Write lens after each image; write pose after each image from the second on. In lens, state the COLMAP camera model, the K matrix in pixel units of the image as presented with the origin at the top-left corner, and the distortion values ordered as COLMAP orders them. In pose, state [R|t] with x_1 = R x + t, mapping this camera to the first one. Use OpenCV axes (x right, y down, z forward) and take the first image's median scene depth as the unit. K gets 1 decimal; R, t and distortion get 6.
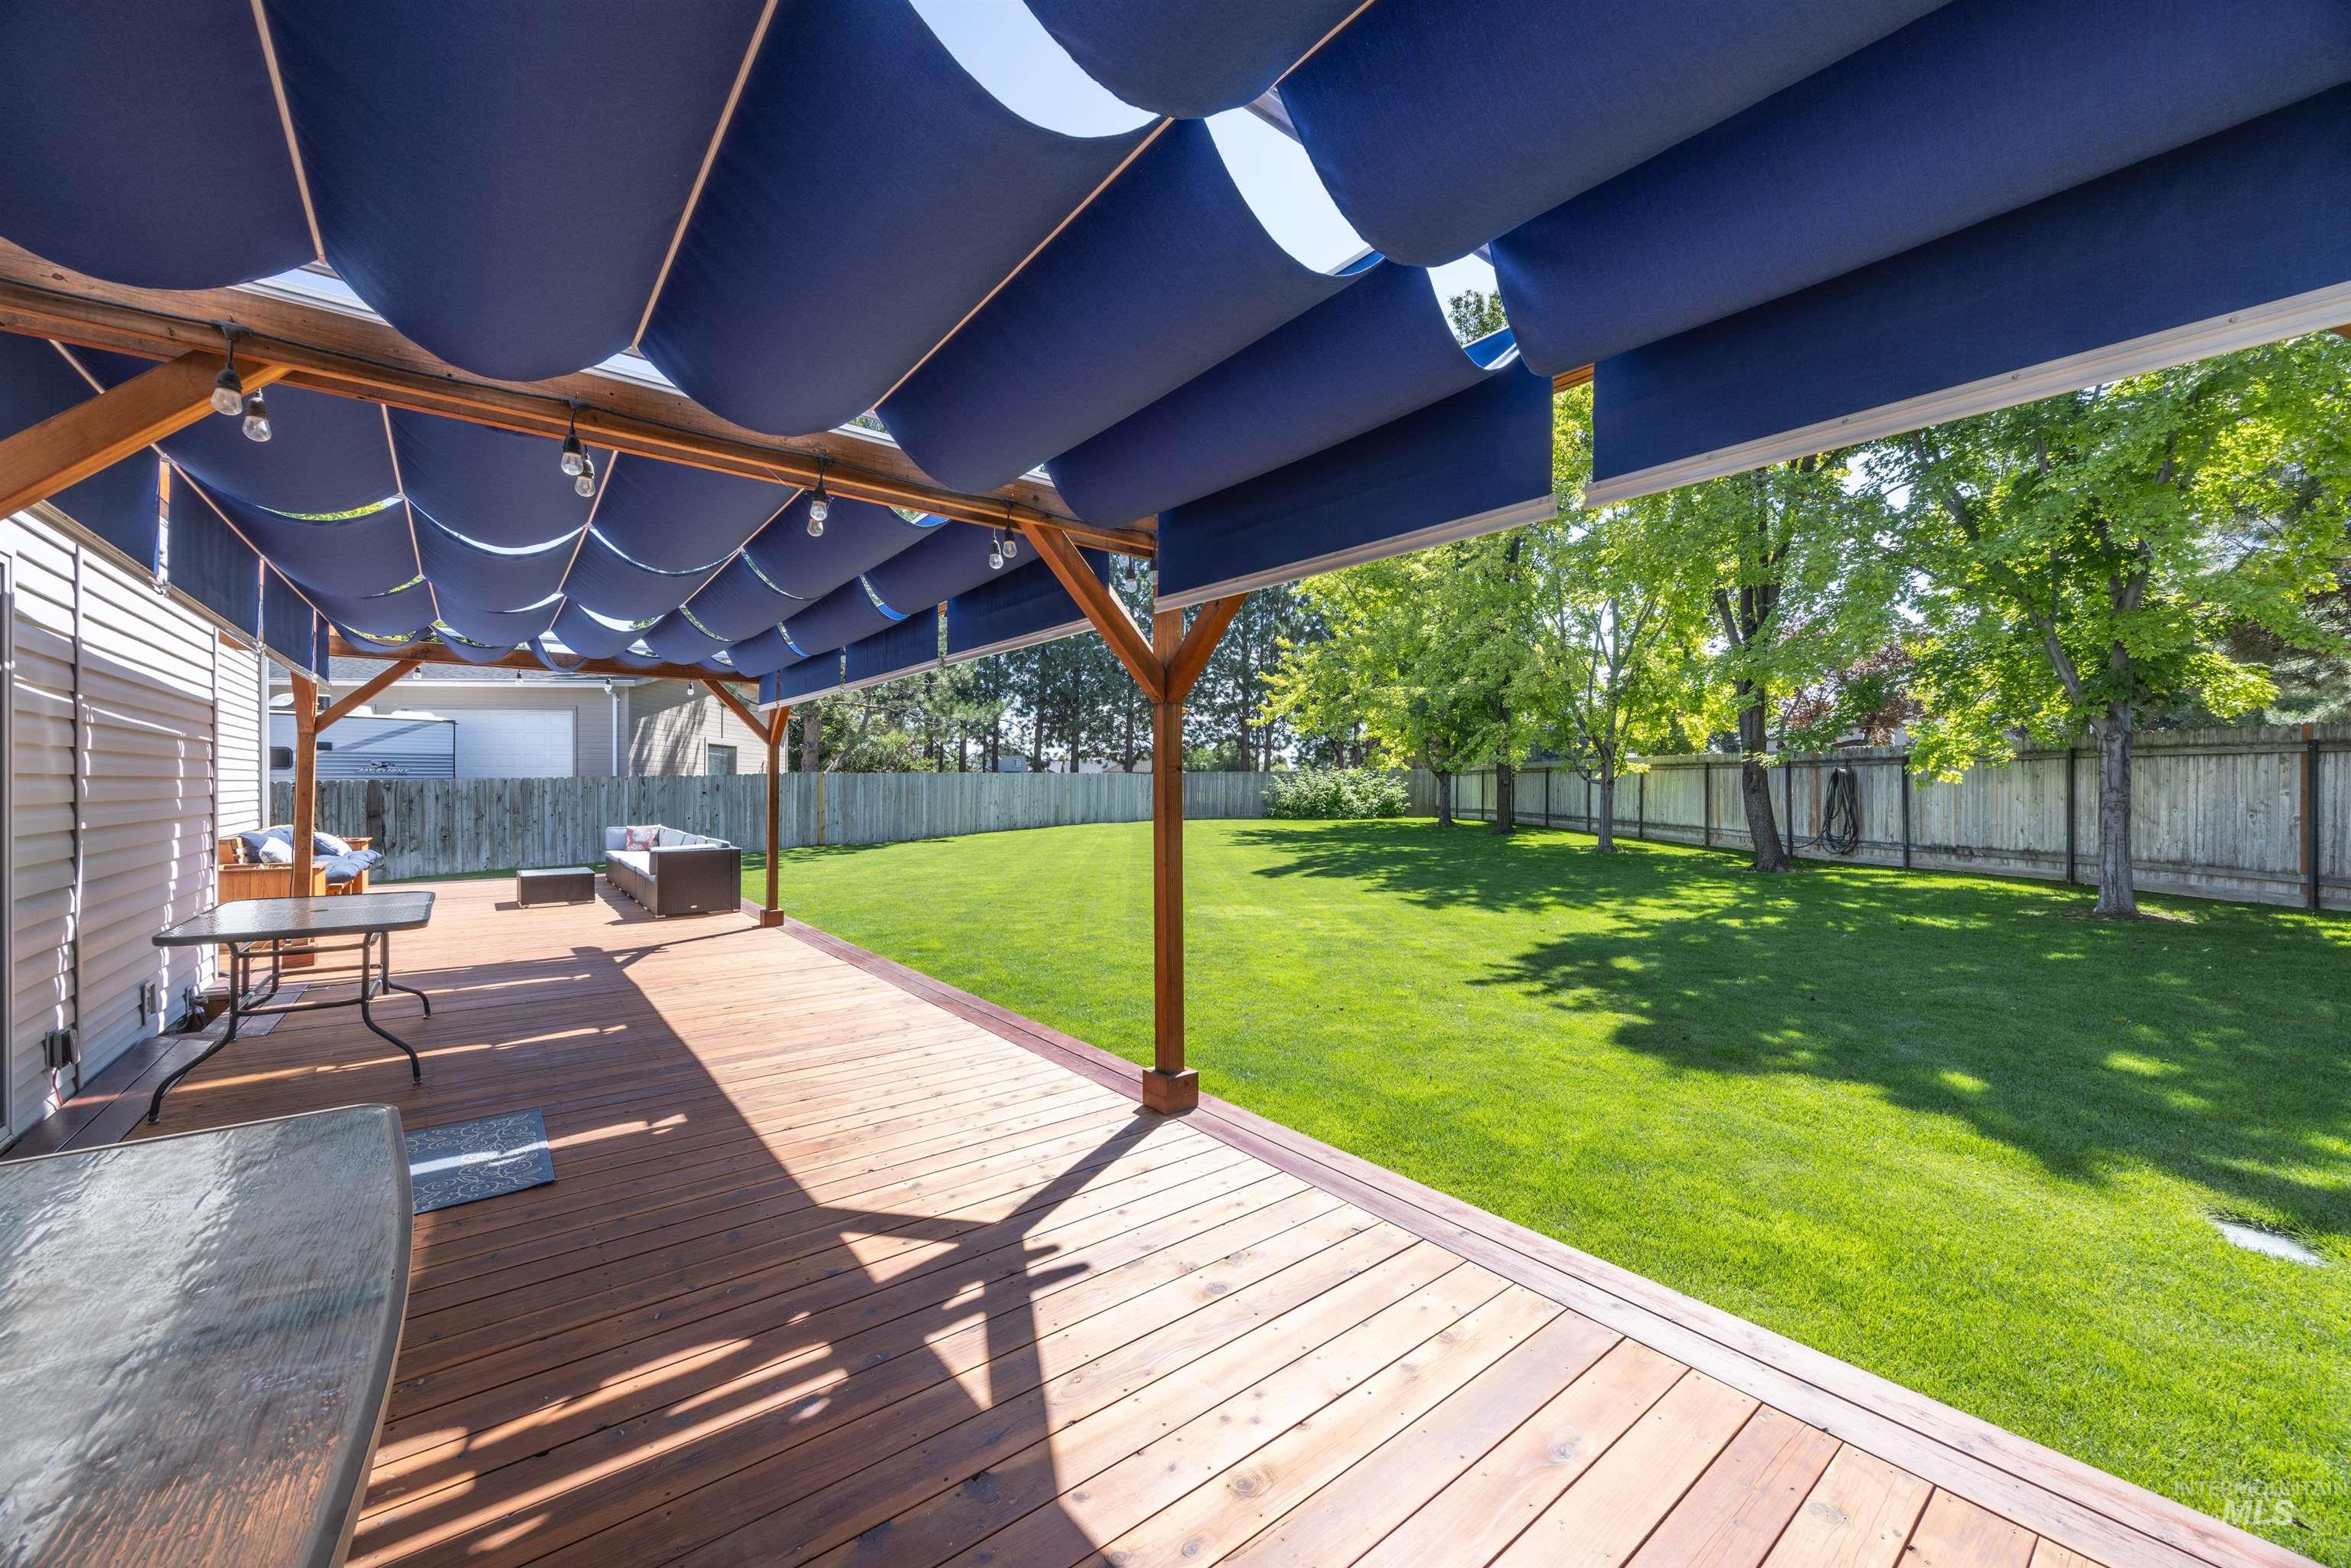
lens RADIAL K [[887.5, 0, 1159.3], [0, 887.5, 787.1], [0, 0, 1]] dist [-0.001205, 0.000078]
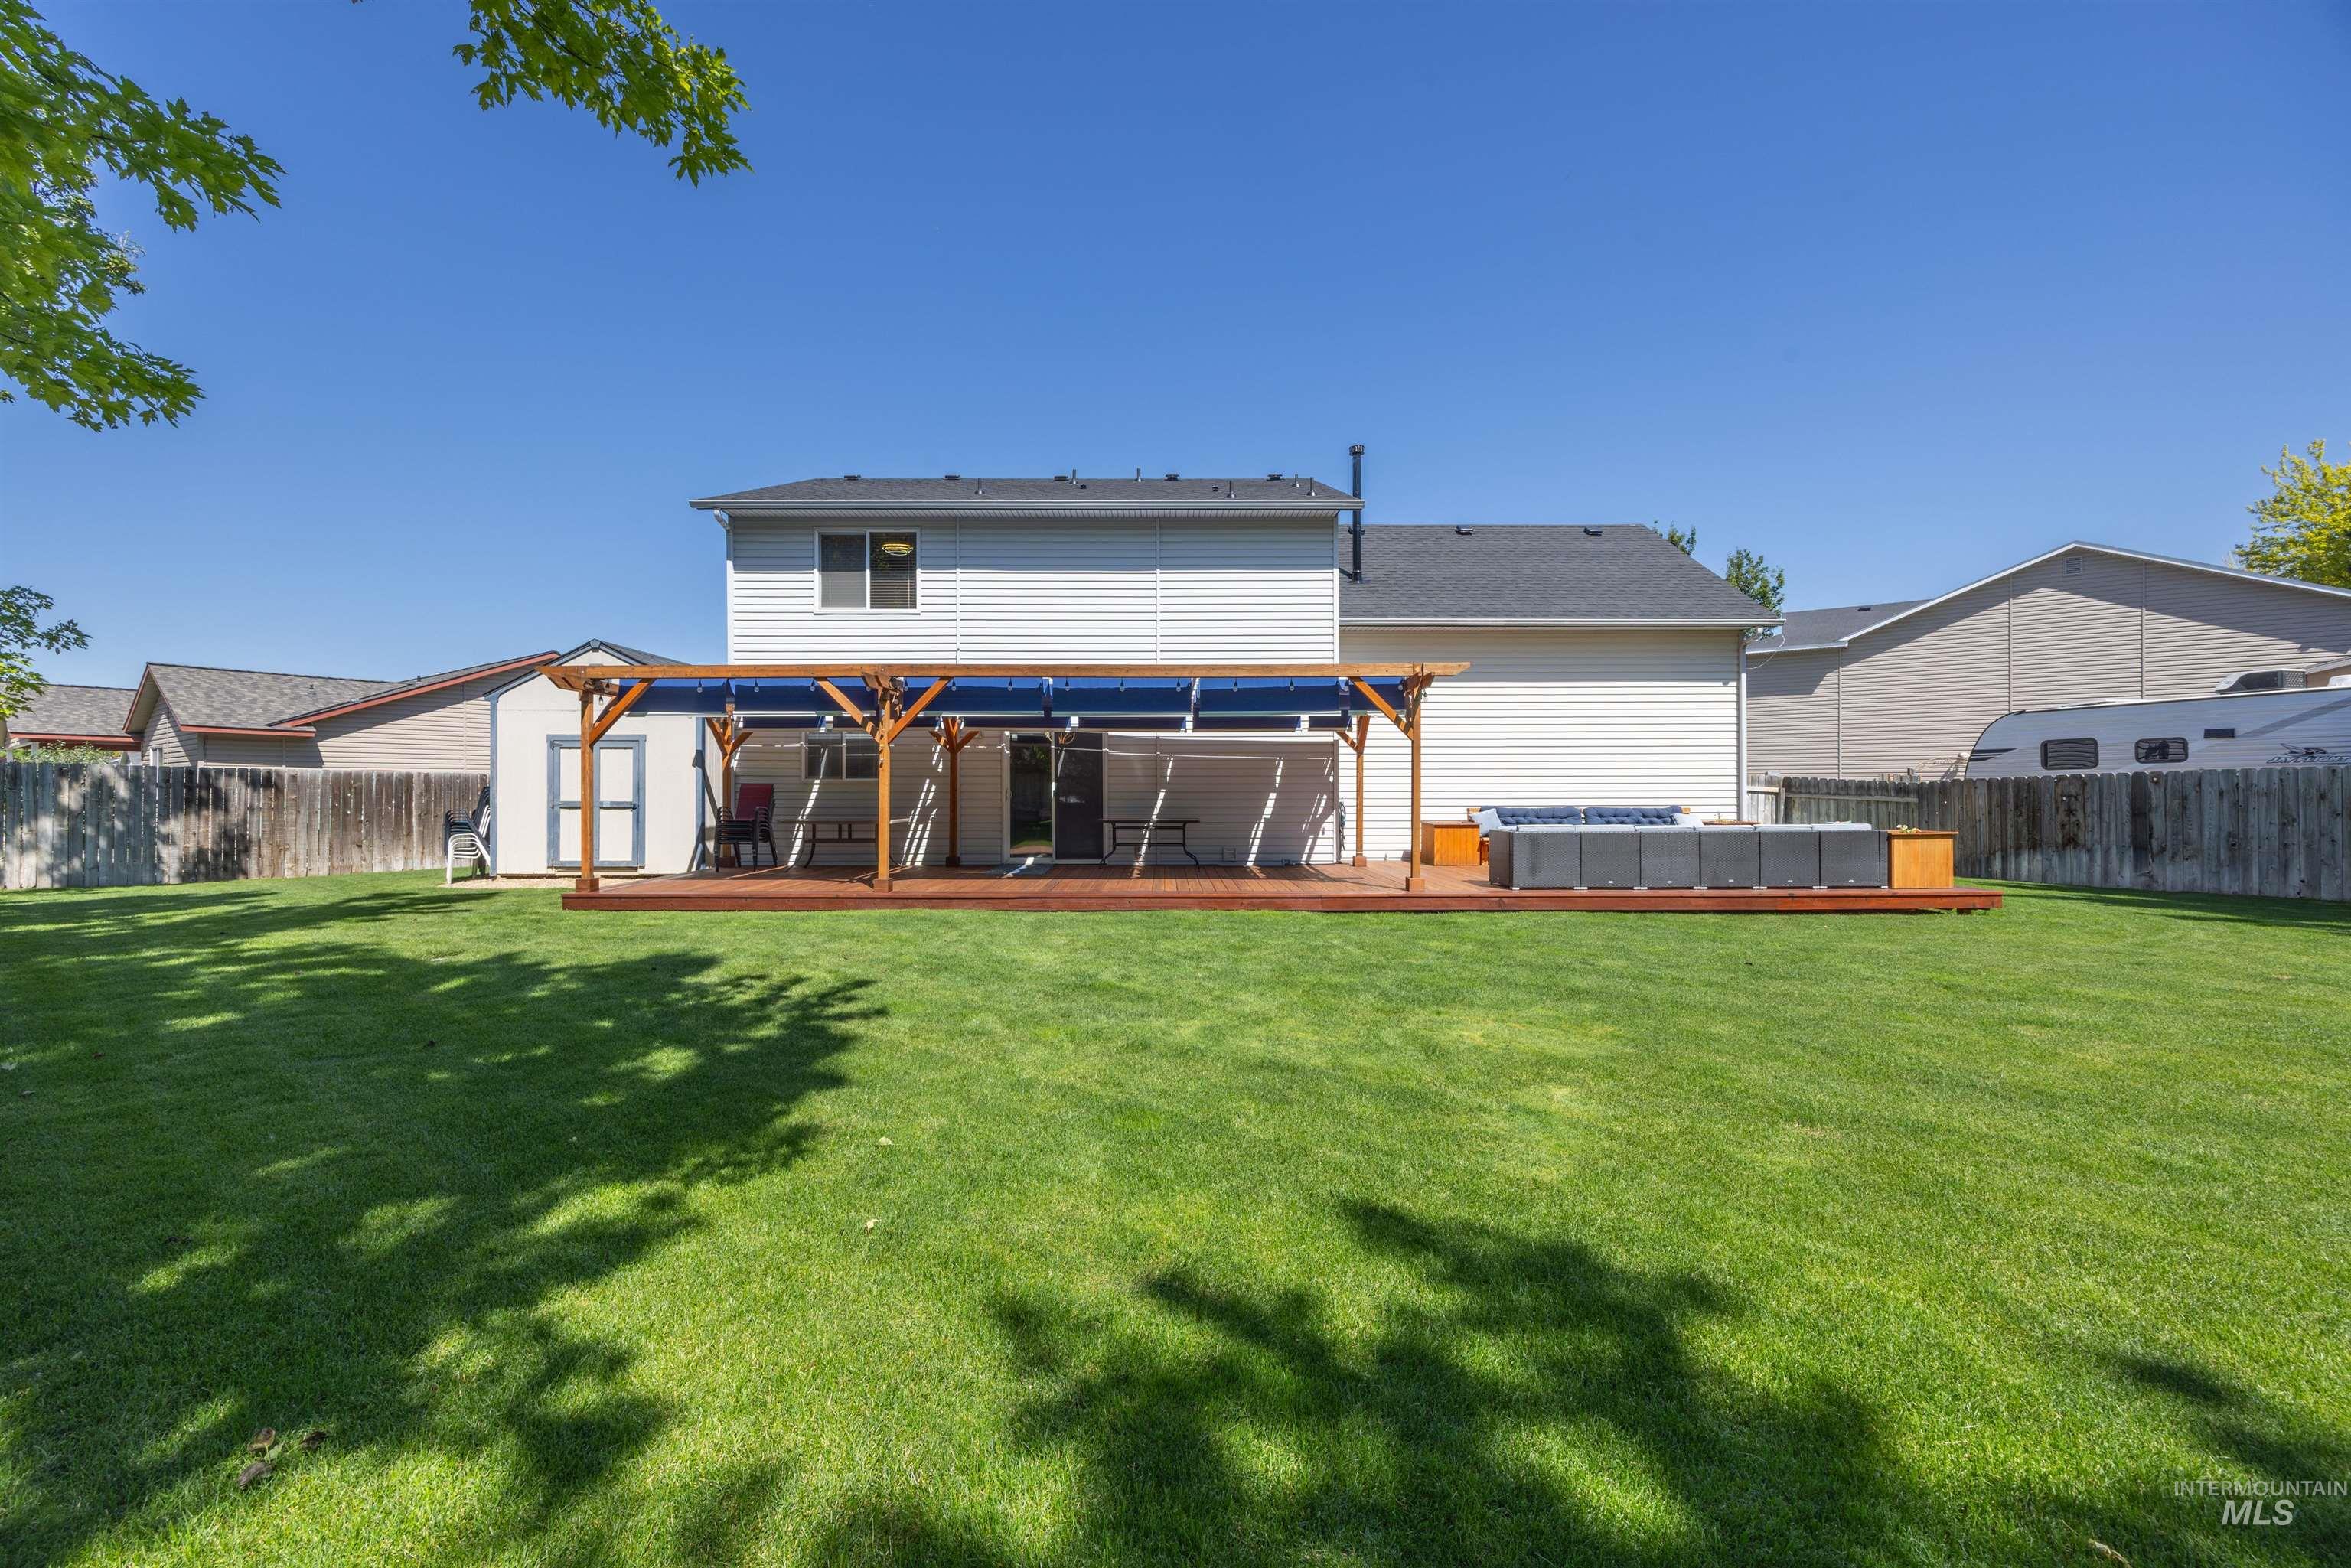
lens RADIAL K [[887.5, 0, 1159.3], [0, 887.5, 787.1], [0, 0, 1]] dist [-0.001205, 0.000078]
pose [[-0.612408, -0.000489, -0.790542, 0.369627], [-0.001816, 0.999998, 0.000788, 0.006919], [0.790540, 0.001918, -0.612408, 0.748763]]
